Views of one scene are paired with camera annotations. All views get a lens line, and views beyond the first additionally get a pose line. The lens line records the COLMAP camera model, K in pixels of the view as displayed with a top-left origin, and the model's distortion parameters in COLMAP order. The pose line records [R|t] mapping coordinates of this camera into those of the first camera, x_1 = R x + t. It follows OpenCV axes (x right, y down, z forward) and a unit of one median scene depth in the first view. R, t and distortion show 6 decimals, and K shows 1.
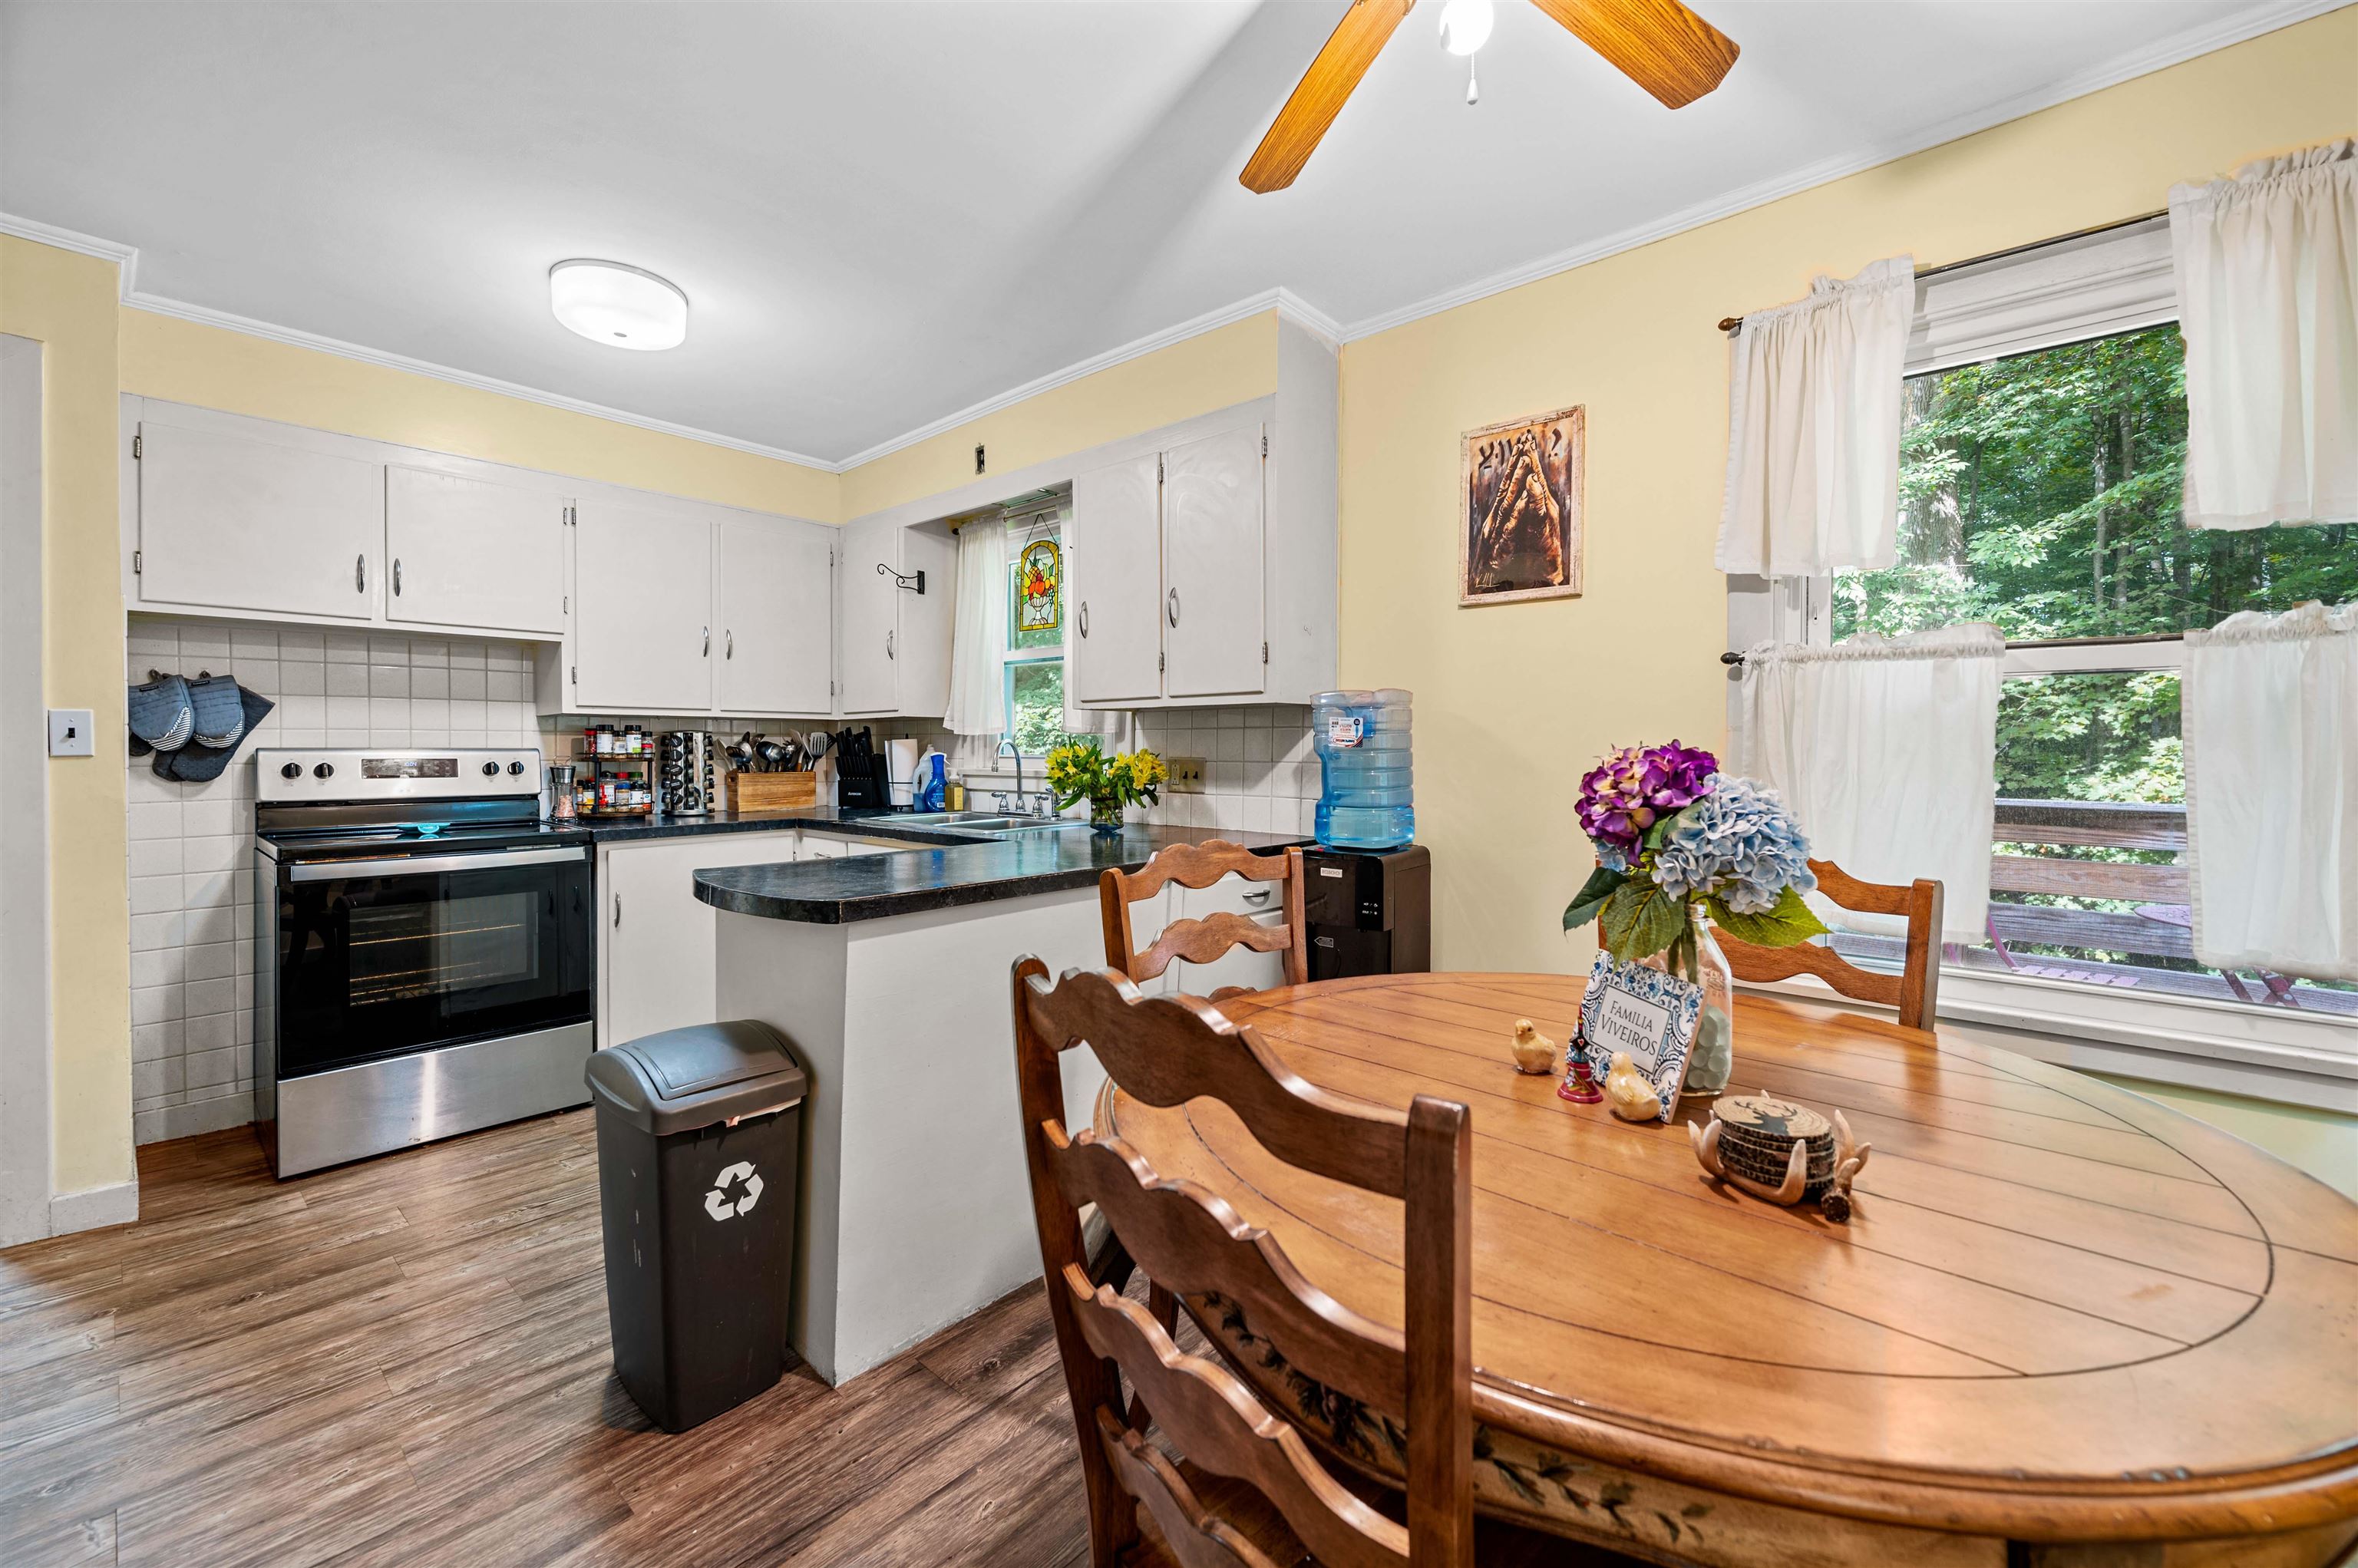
lens RADIAL K [[937.3, 0, 1169.8], [0, 937.3, 757.2], [0, 0, 1]] dist [-0.000286, -0.000130]
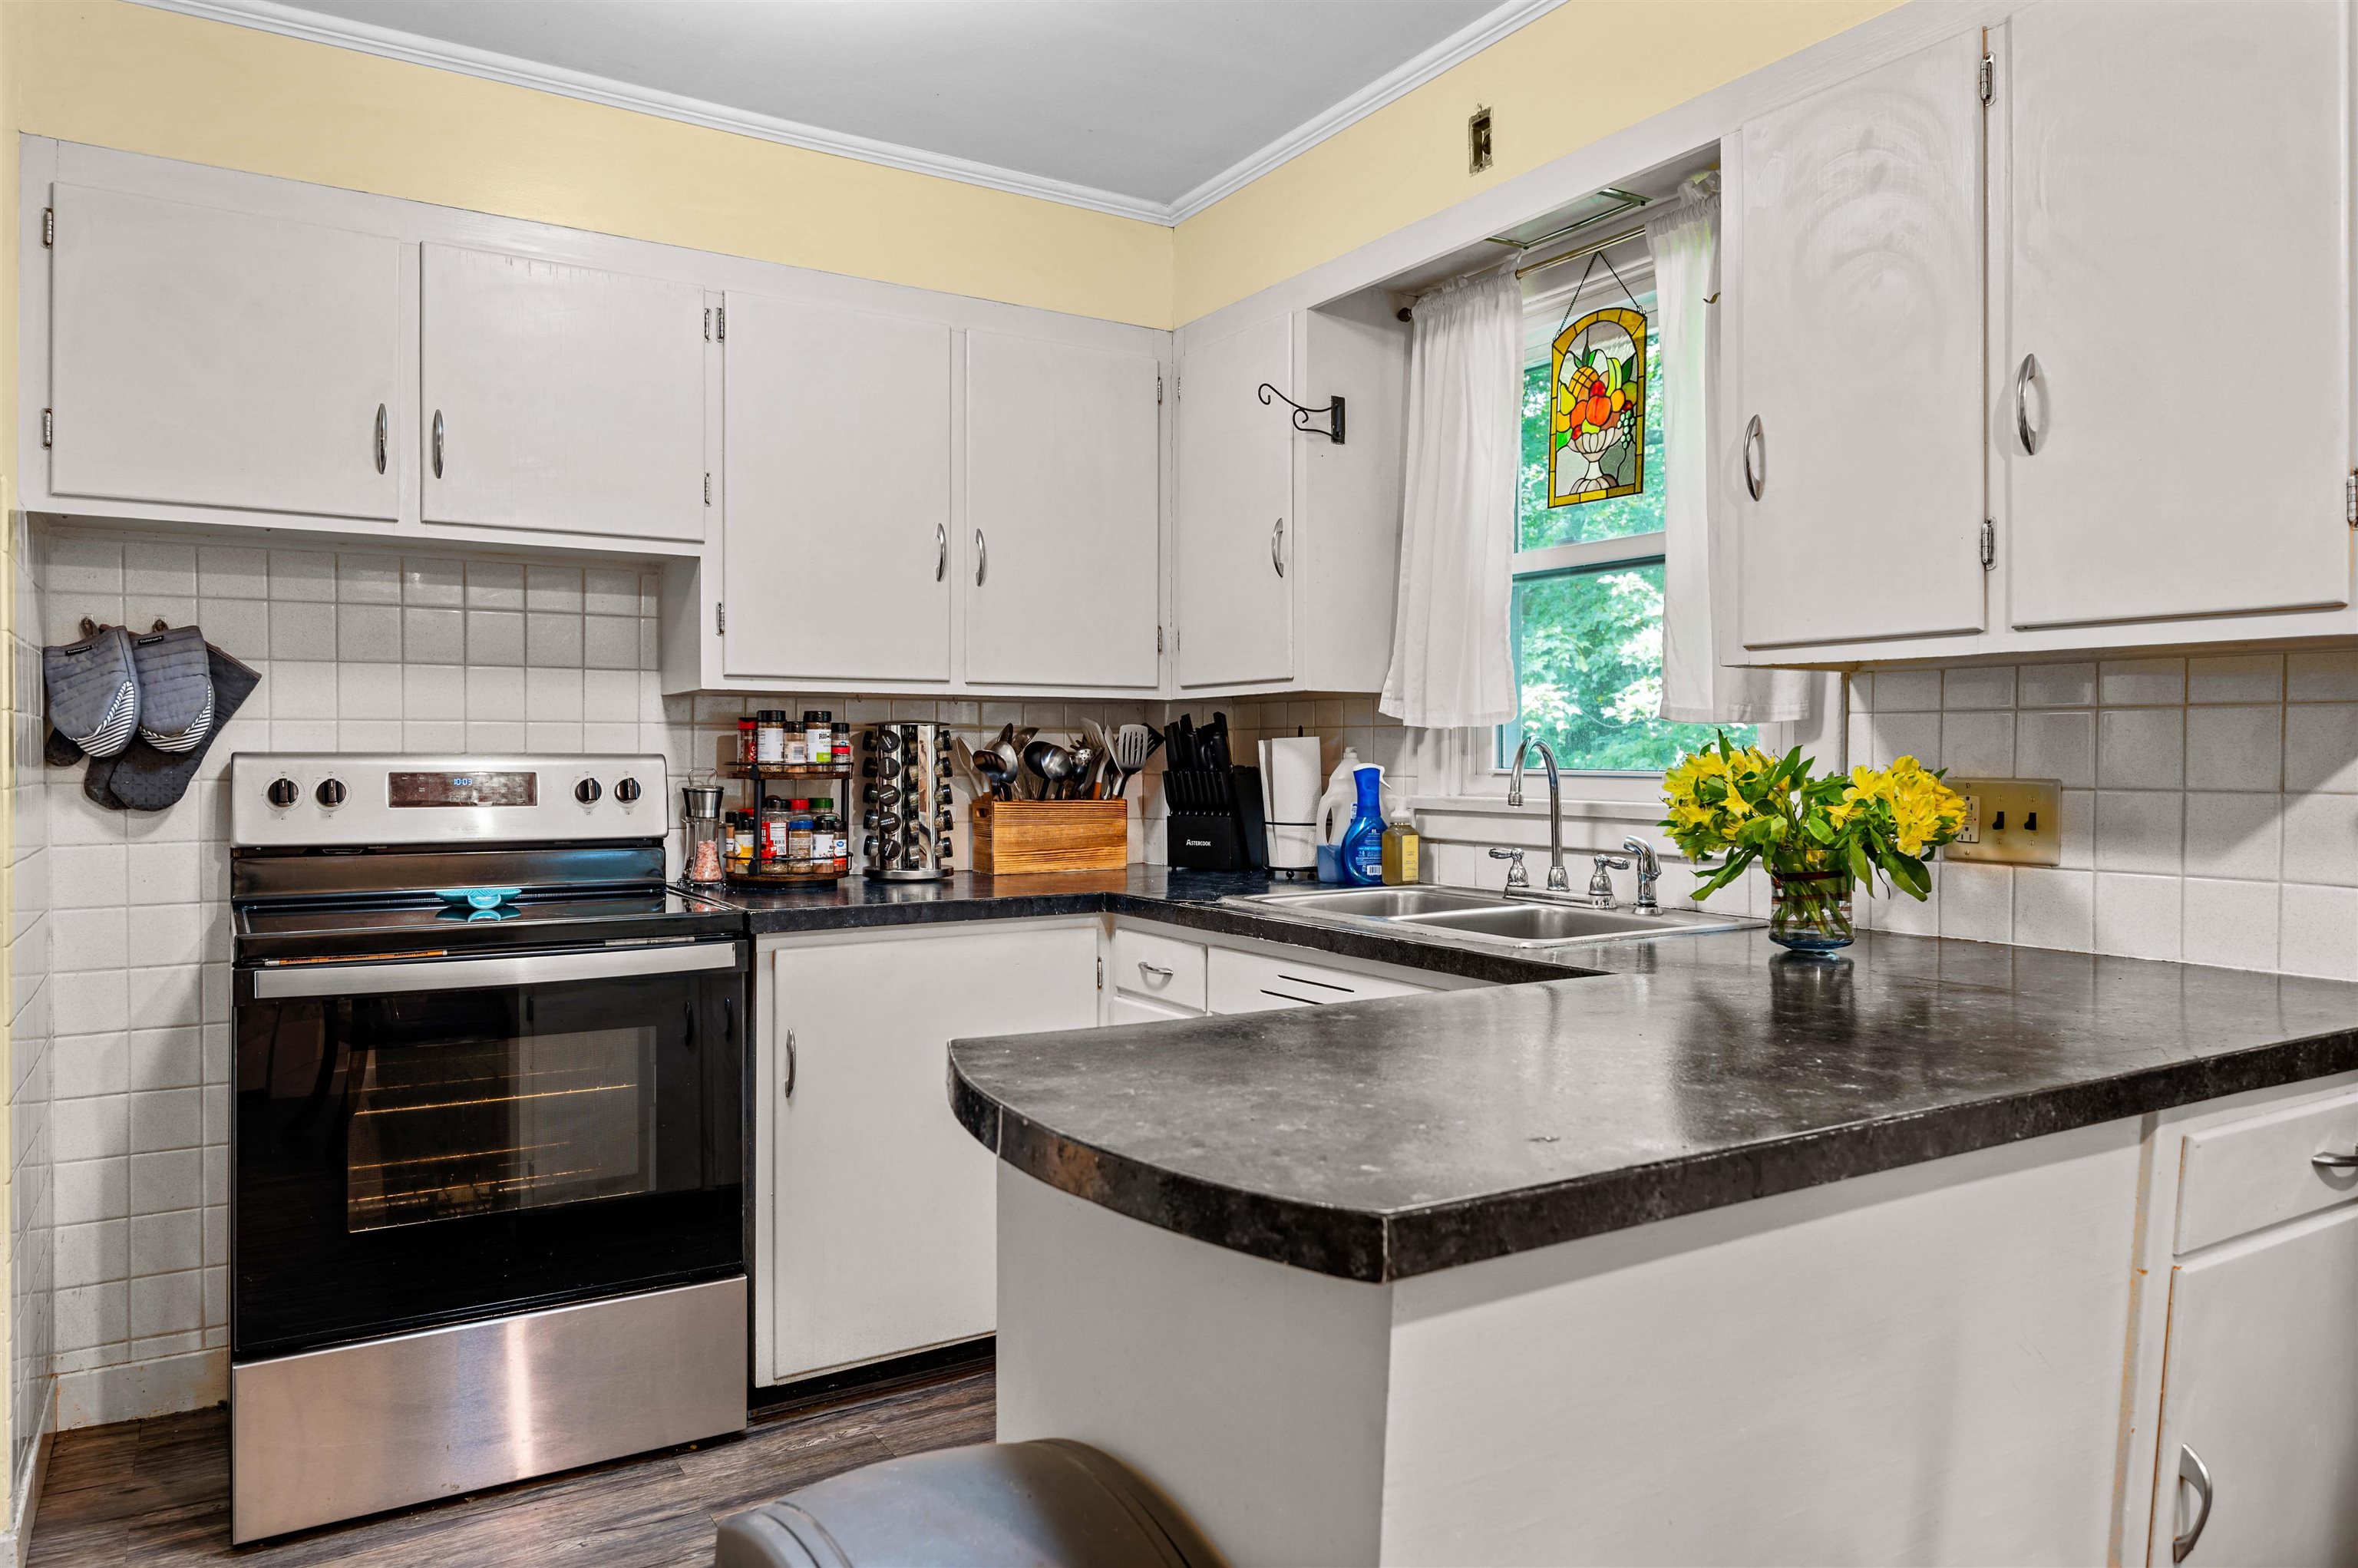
lens RADIAL K [[1550.3, 0, 1179.6], [0, 1550.3, 770.0], [0, 0, 1]] dist [0.000871, 0.002109]
pose [[0.958932, 0.004510, -0.283600, -0.130615], [-0.004556, 0.999989, 0.000498, -0.002010], [0.283599, 0.000815, 0.958943, 0.221960]]
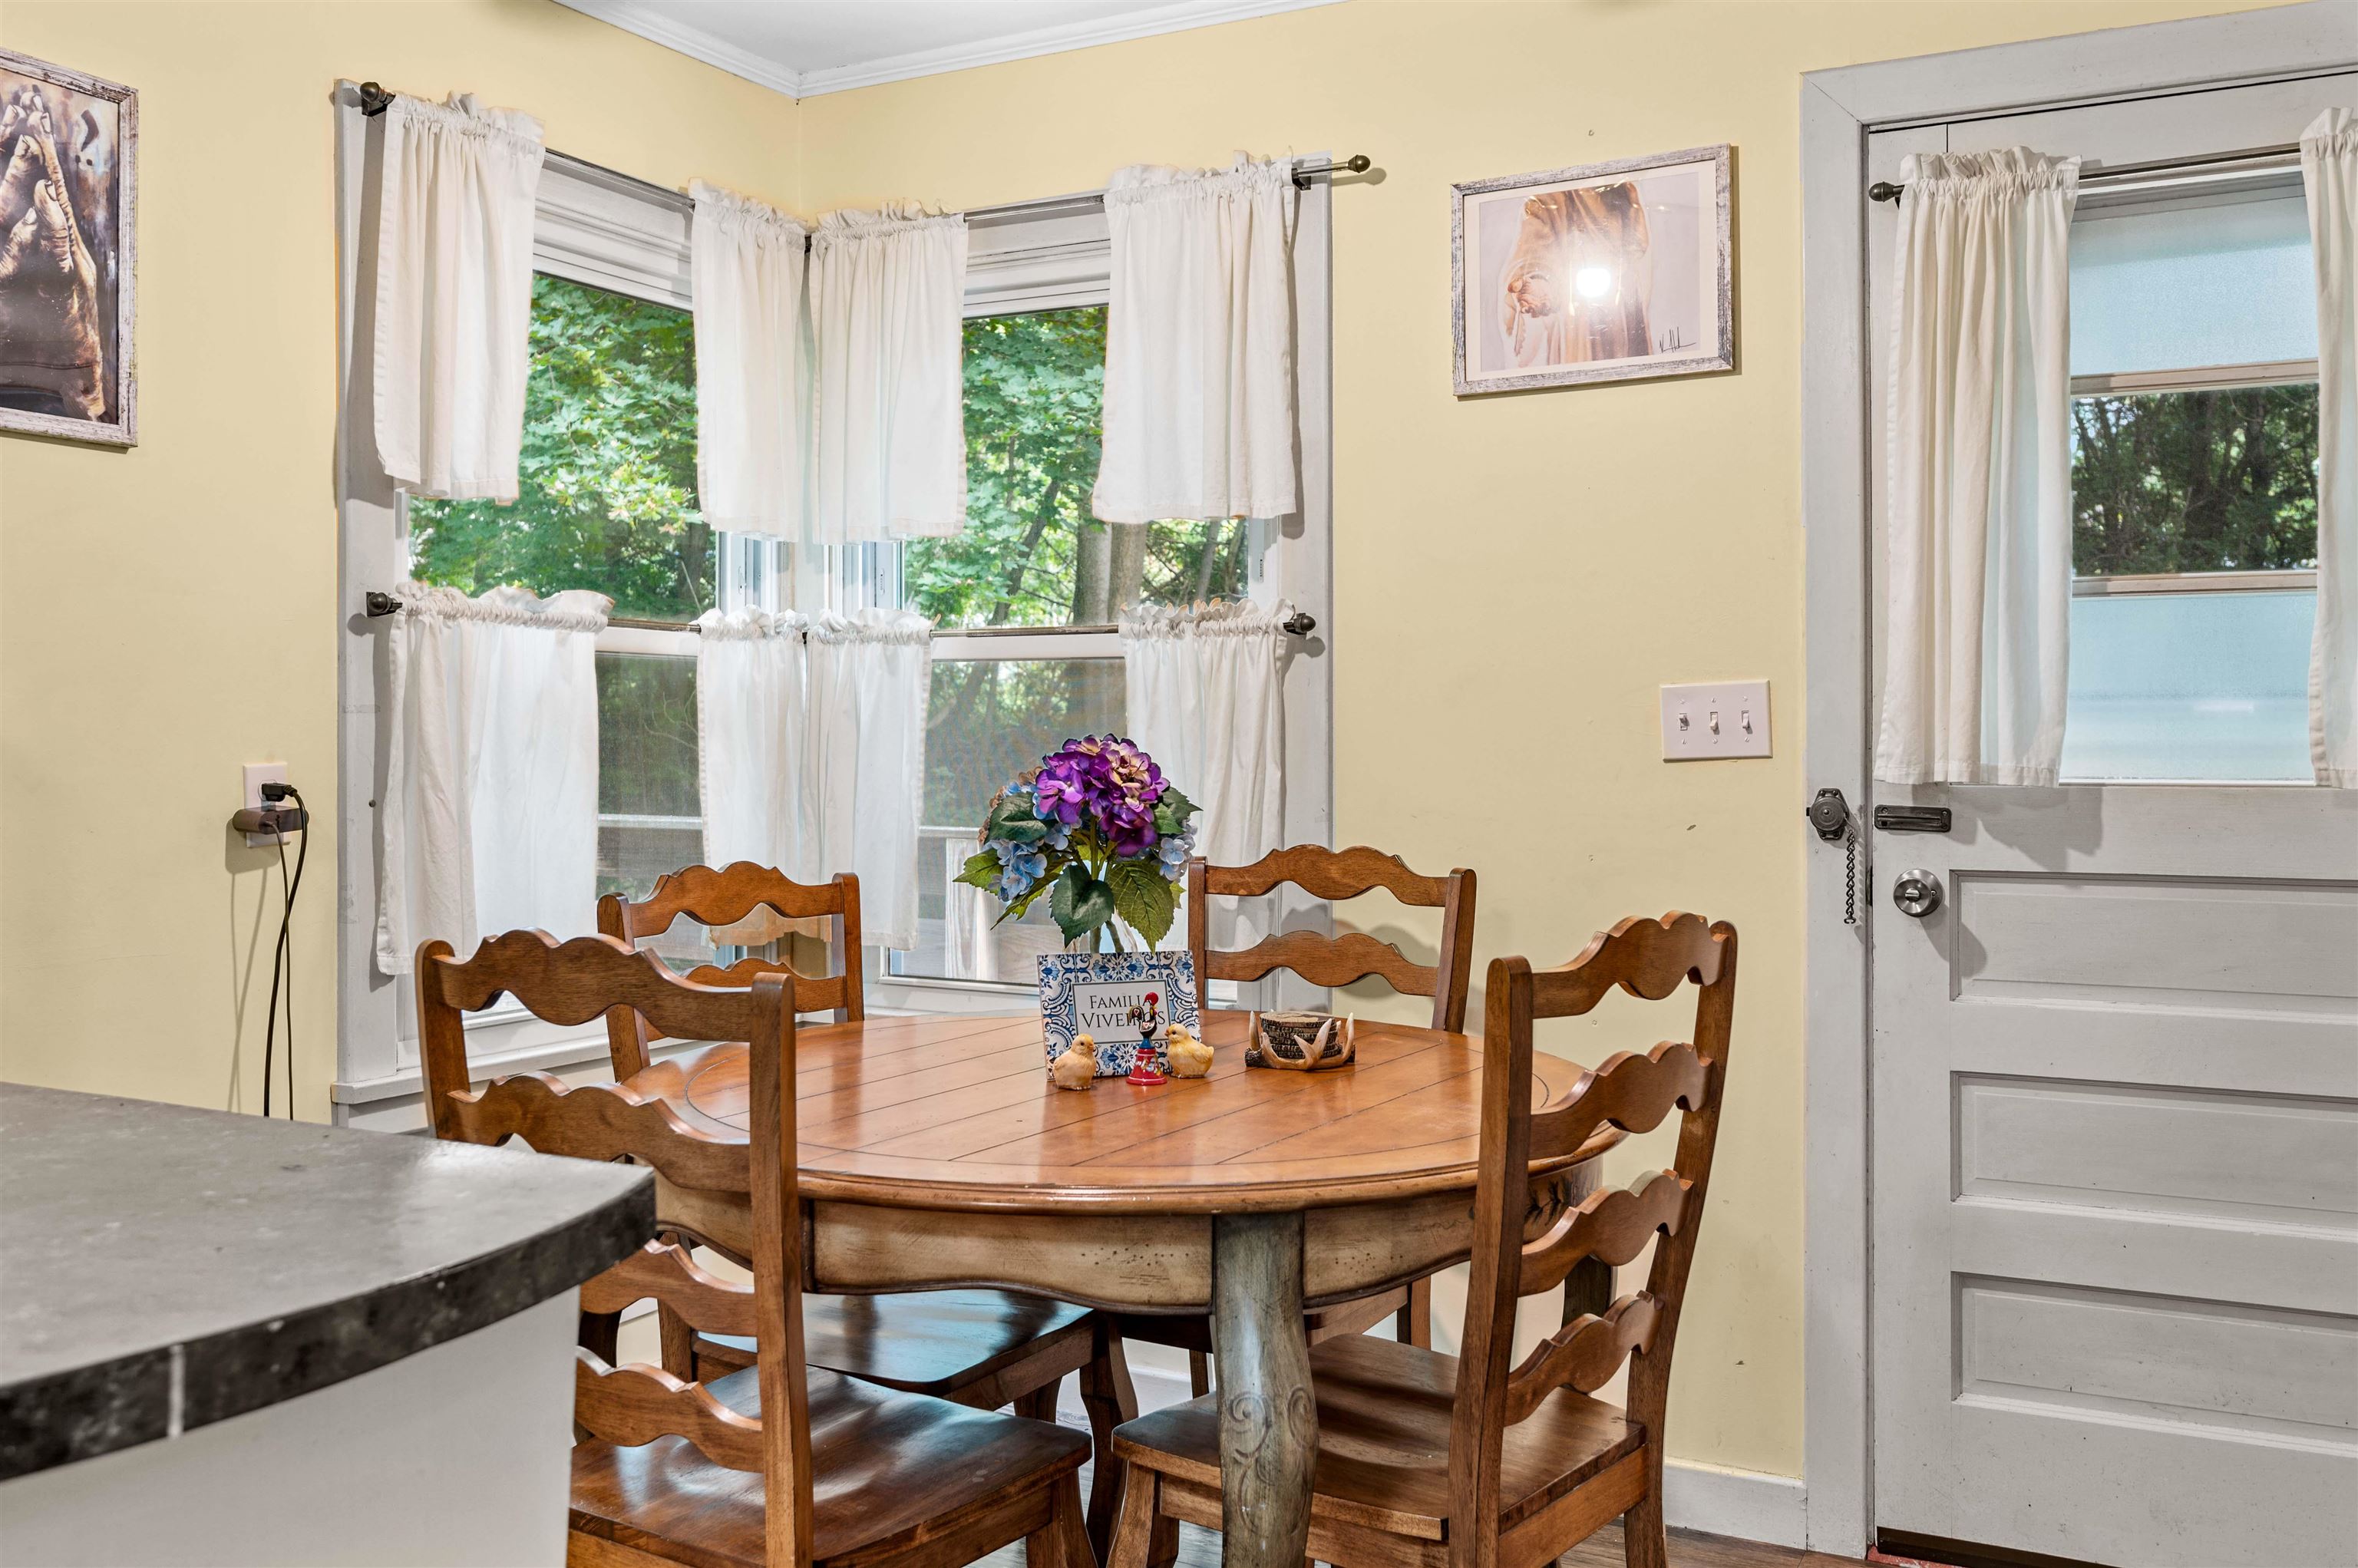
lens RADIAL K [[2057.3, 0, 1174.0], [0, 2057.3, 736.8], [0, 0, 1]] dist [0.000366, -0.008953]
pose [[-0.230731, -0.000272, 0.973018, -0.573127], [0.007304, 0.999971, 0.002012, -0.006299], [-0.972990, 0.007571, -0.230722, 0.486774]]
